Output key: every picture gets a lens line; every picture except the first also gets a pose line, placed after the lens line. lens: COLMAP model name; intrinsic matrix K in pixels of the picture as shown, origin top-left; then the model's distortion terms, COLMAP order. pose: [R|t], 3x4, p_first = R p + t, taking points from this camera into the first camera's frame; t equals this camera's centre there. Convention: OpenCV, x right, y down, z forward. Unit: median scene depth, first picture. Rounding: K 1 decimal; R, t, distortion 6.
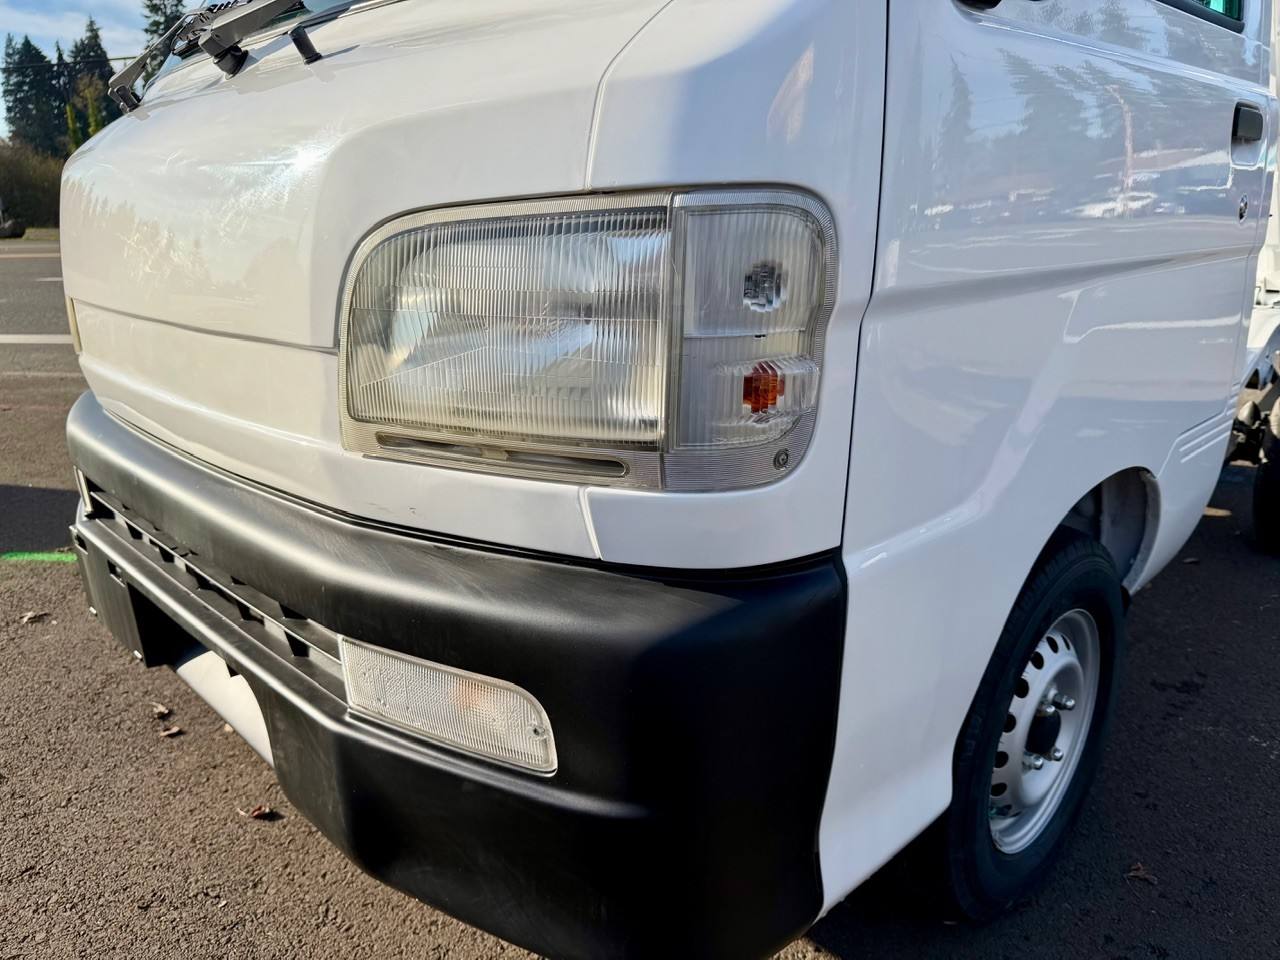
lens RADIAL K [[909.1, 0, 641.6], [0, 909.1, 480.4], [0, 0, 1]] dist [0.004368, -0.008399]
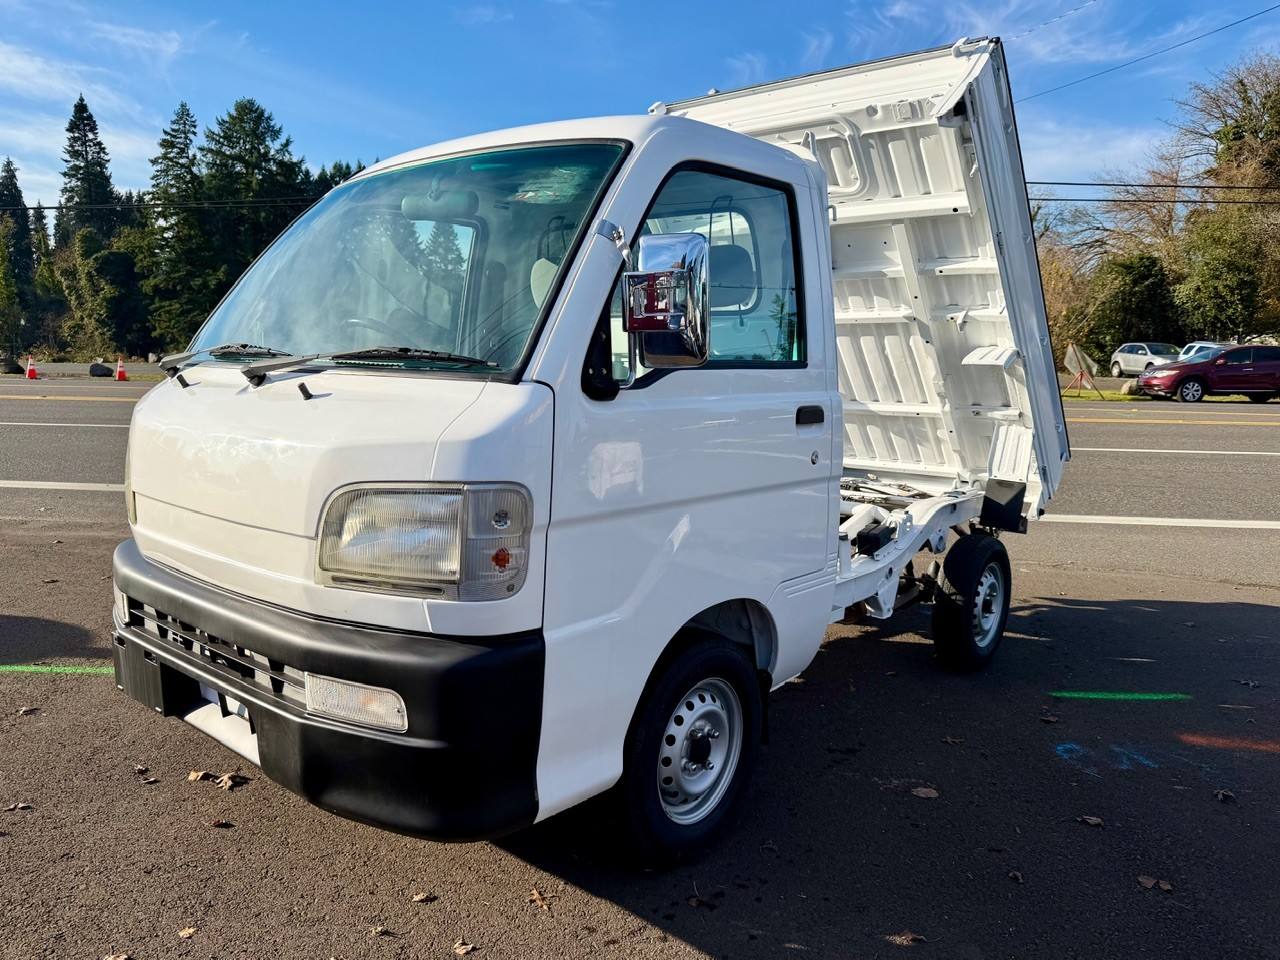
lens RADIAL K [[909.1, 0, 641.6], [0, 909.1, 480.4], [0, 0, 1]] dist [0.004368, -0.008399]
pose [[0.994501, 0.025116, 0.101669, 0.199843], [-0.008579, 0.987090, -0.159935, 0.060349], [-0.104374, 0.158183, 0.981878, -1.139789]]
